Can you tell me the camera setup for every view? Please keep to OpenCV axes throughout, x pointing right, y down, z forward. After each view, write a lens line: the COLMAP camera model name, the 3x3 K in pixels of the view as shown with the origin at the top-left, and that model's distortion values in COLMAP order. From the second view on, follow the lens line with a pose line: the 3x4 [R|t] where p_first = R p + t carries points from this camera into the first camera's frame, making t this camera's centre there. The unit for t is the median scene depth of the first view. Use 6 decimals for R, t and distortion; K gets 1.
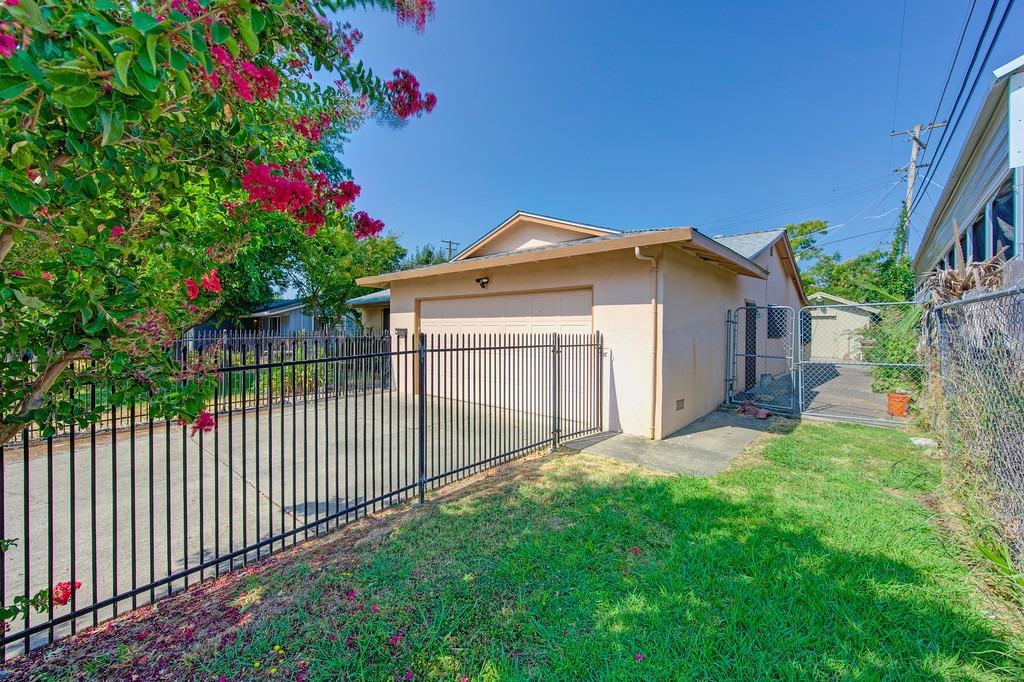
lens RADIAL K [[402.6, 0, 516.2], [0, 402.6, 336.8], [0, 0, 1]] dist [0.002490, 0.000112]
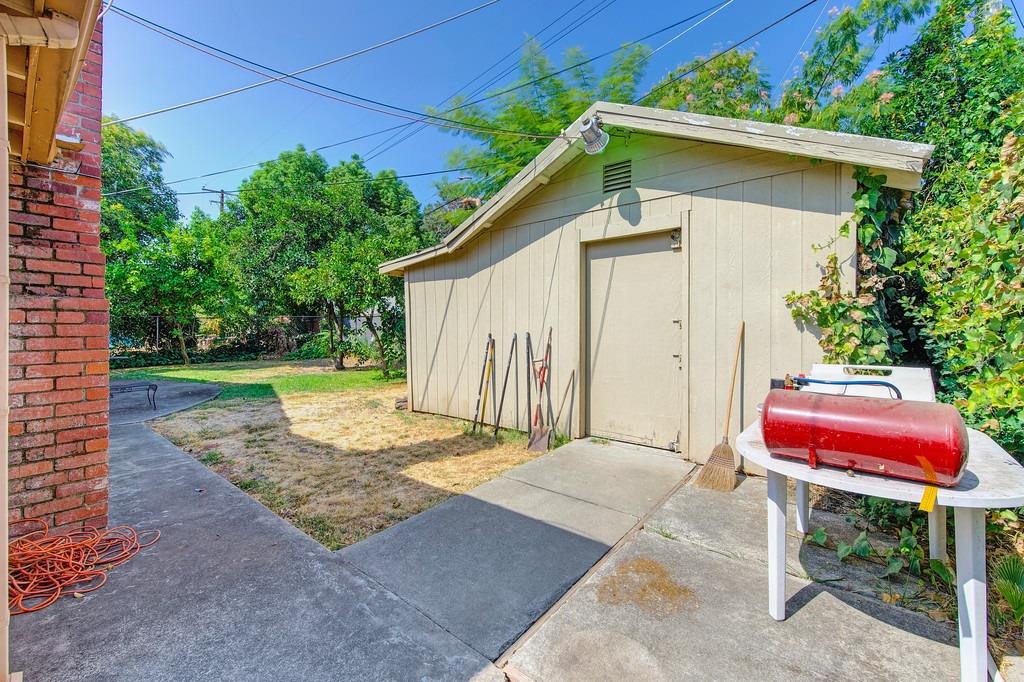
lens RADIAL K [[402.6, 0, 511.8], [0, 402.6, 339.3], [0, 0, 1]] dist [0.002490, 0.000112]
pose [[0.999973, -0.006737, -0.002803, 0.708220], [0.006720, 0.999960, -0.005842, 0.002730], [0.002842, 0.005823, 0.999979, 0.801921]]
